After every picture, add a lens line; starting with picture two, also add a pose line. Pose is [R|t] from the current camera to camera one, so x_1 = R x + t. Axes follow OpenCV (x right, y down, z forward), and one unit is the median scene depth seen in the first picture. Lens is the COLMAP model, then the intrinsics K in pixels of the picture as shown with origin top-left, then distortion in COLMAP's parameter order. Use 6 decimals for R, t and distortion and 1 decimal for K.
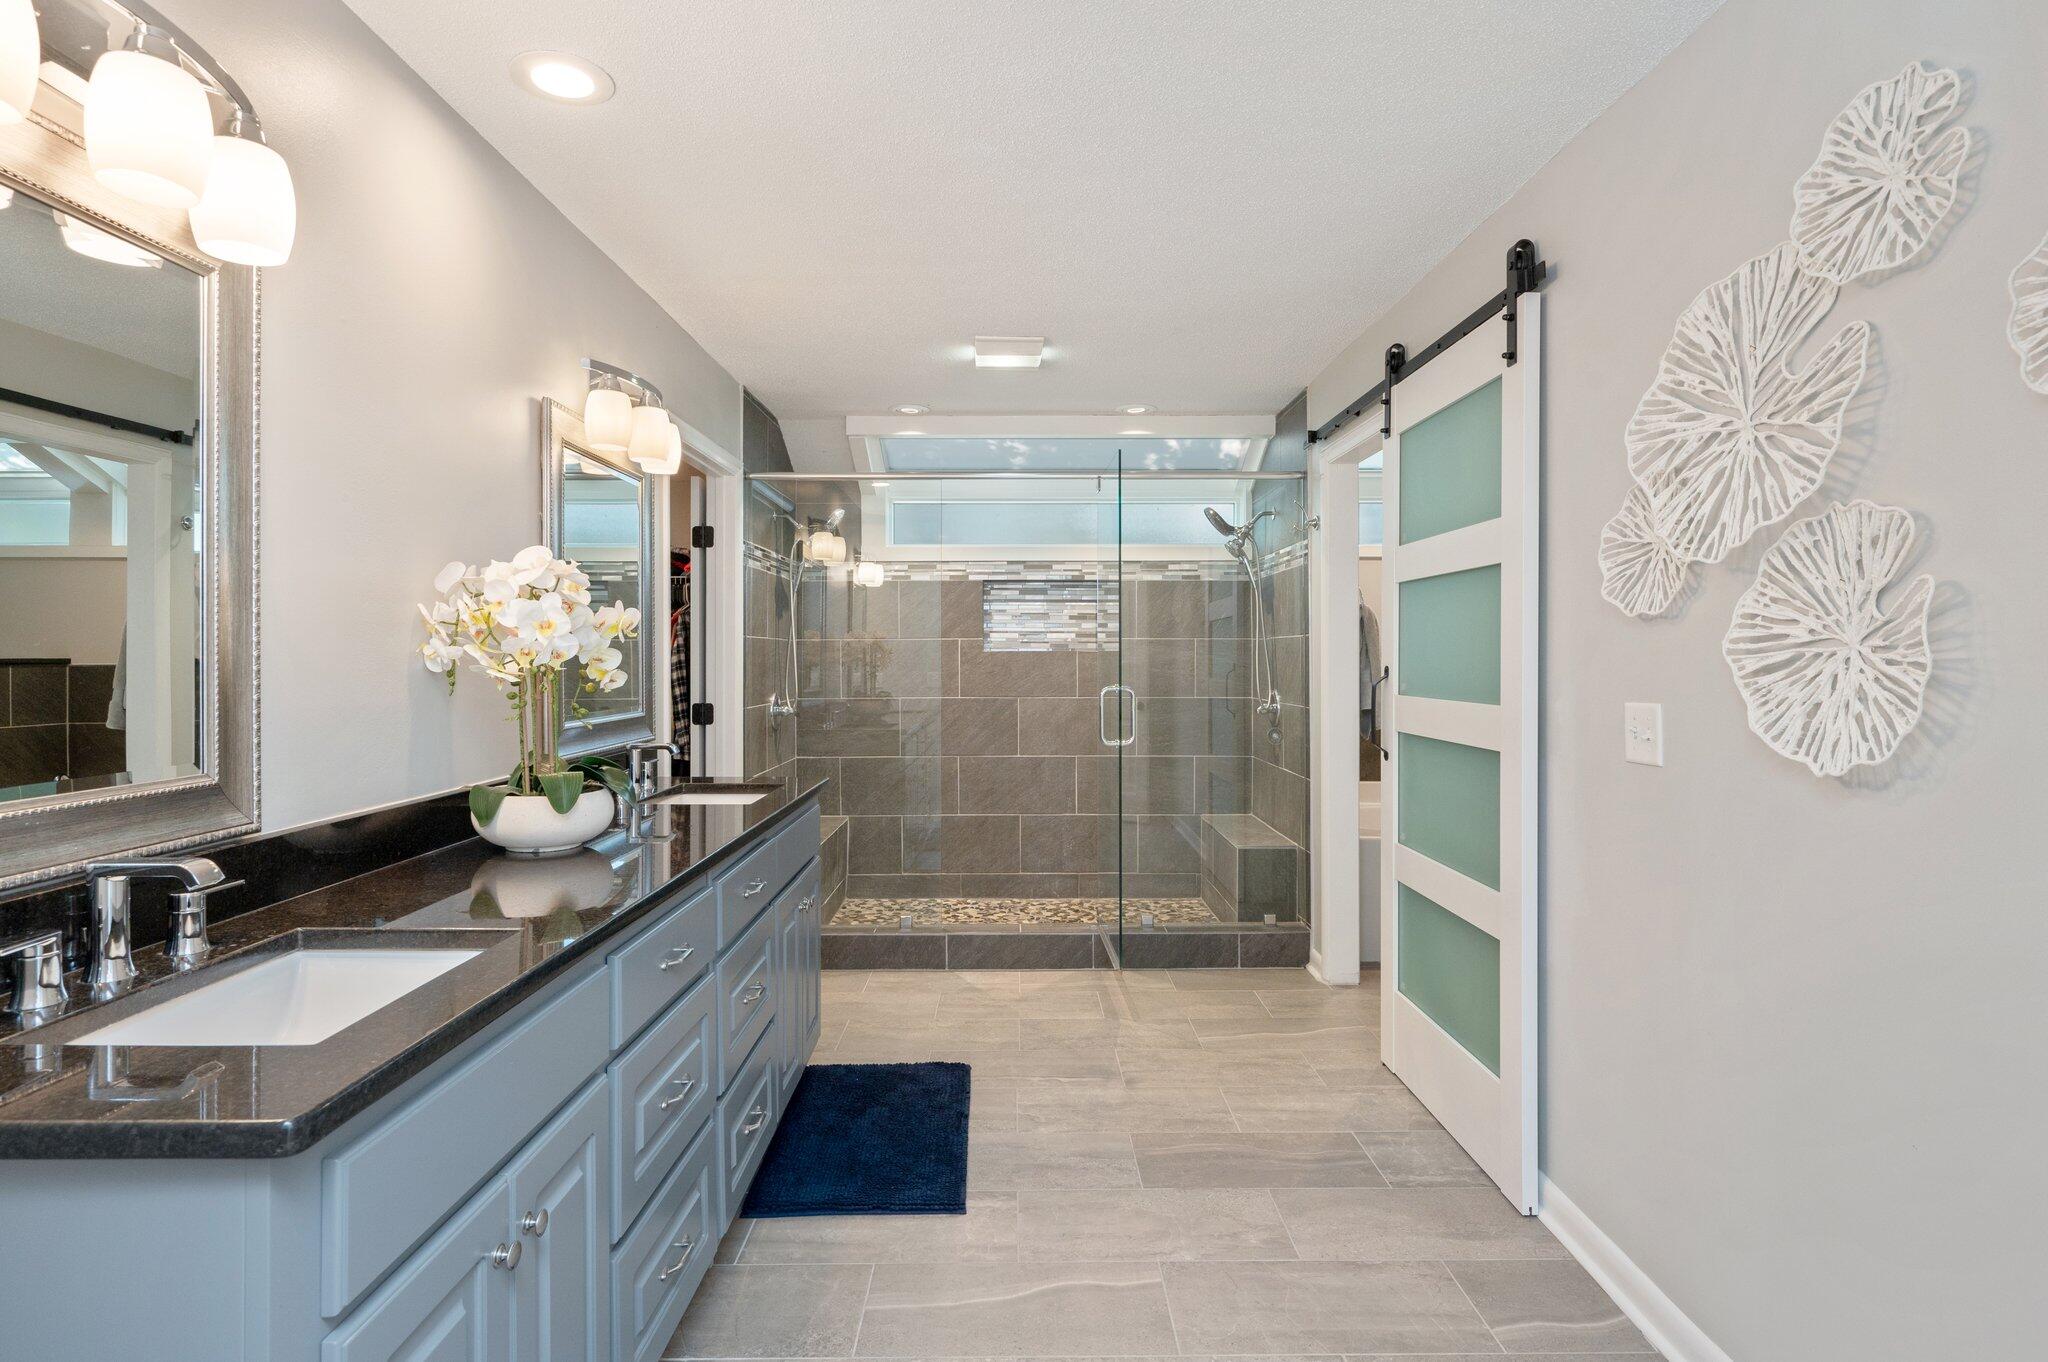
lens RADIAL K [[1067.6, 0, 1036.7], [0, 1067.6, 668.3], [0, 0, 1]] dist [-0.001526, -0.000203]
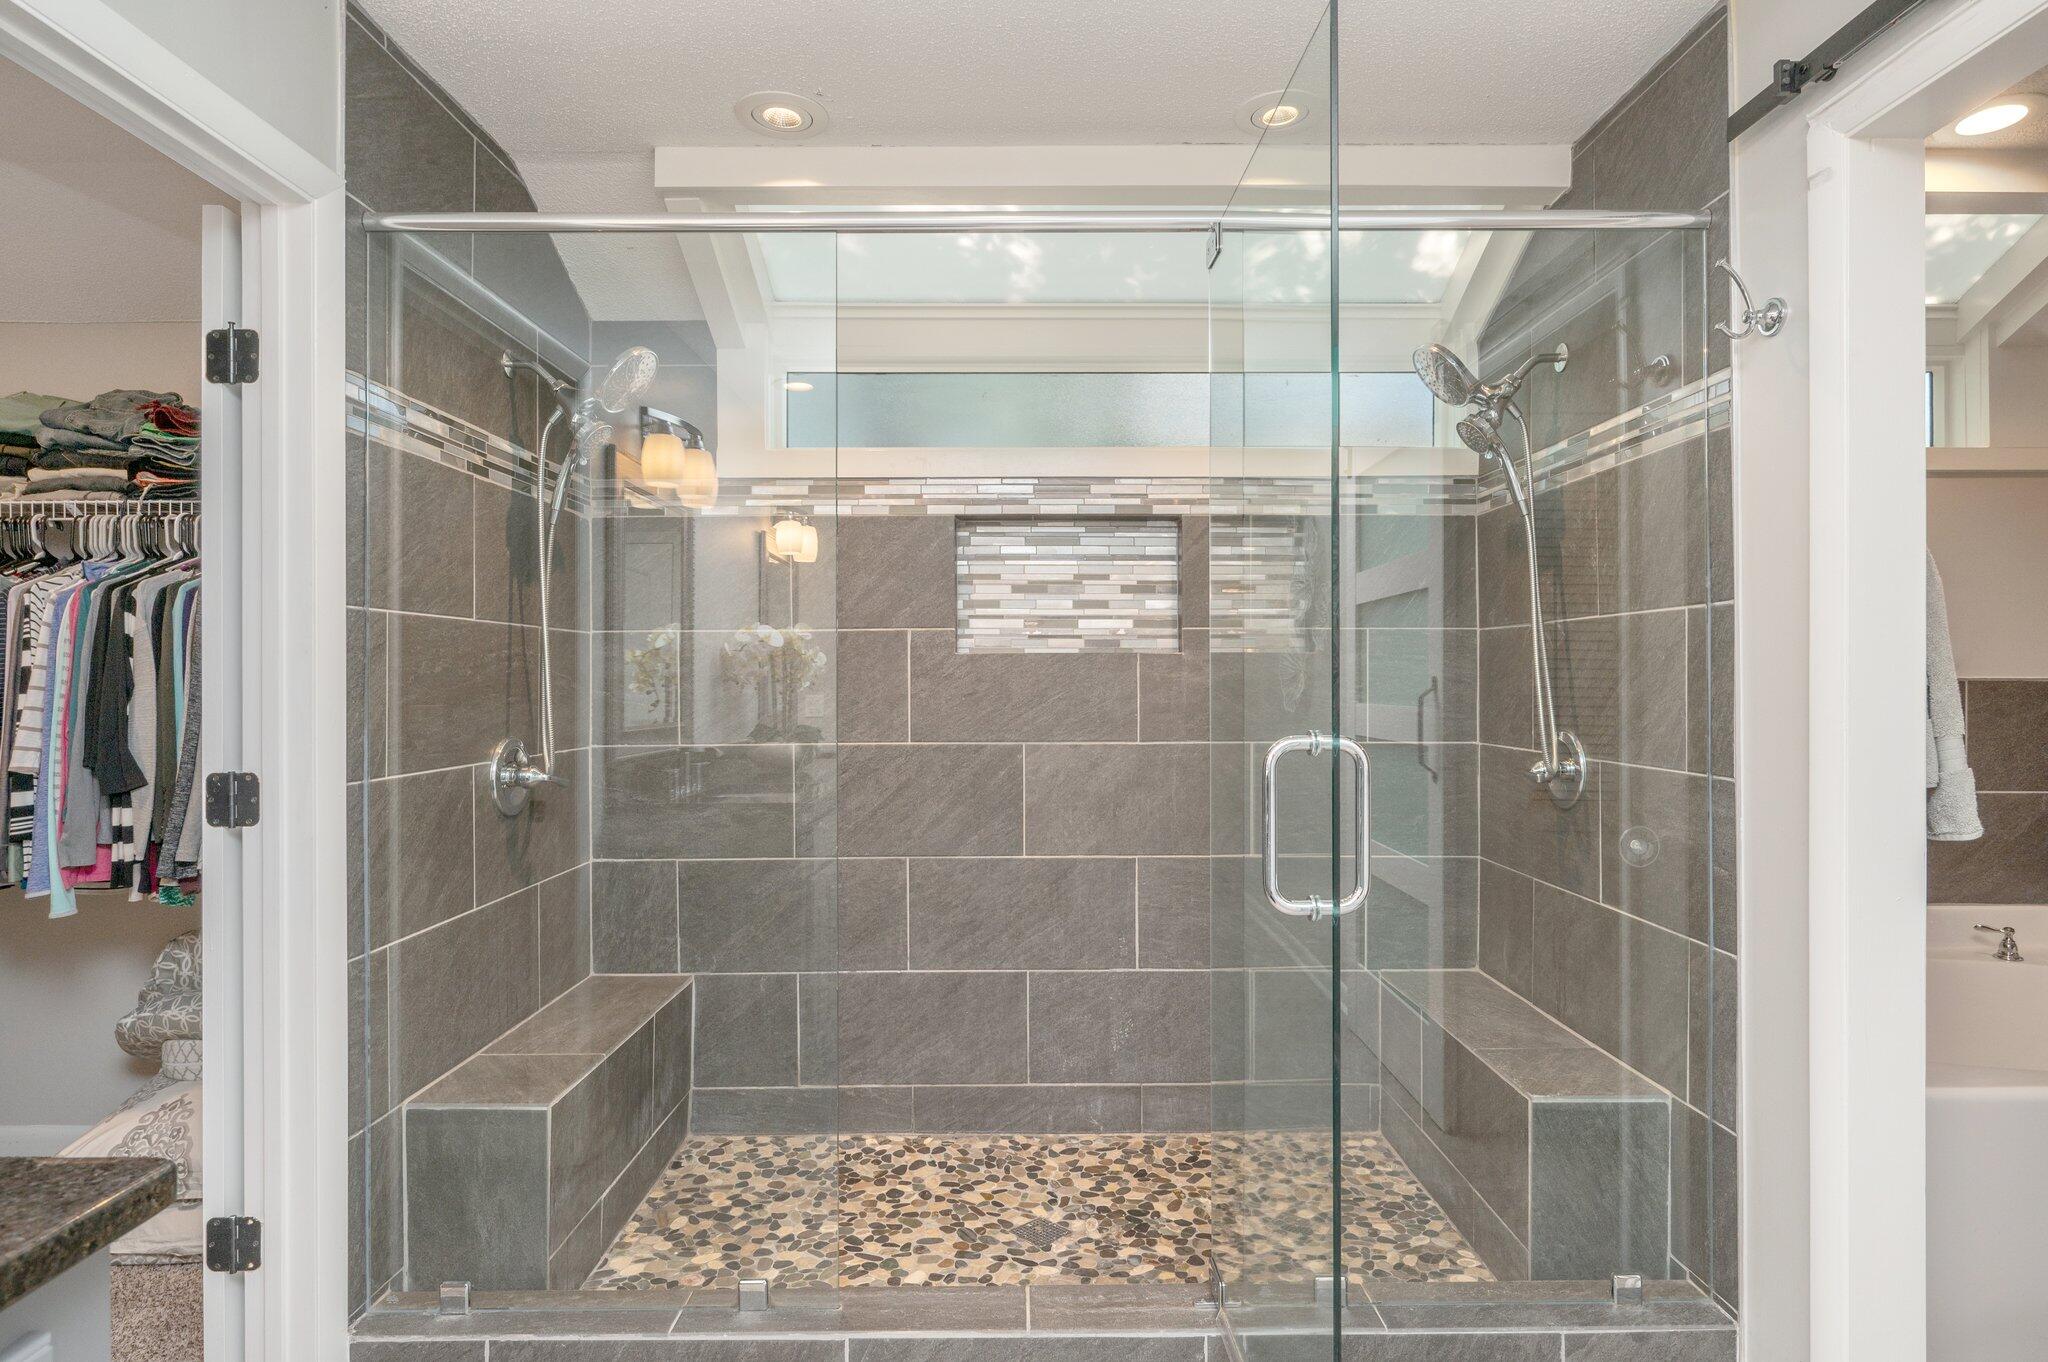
lens RADIAL K [[1110.2, 0, 1024.0], [0, 1110.2, 681.0], [0, 0, 1]] dist [0.000019, 0.000014]
pose [[0.999825, -0.001273, -0.018659, -0.007194], [0.001155, 0.999979, -0.006321, 0.000850], [0.018666, 0.006299, 0.999806, 0.467397]]
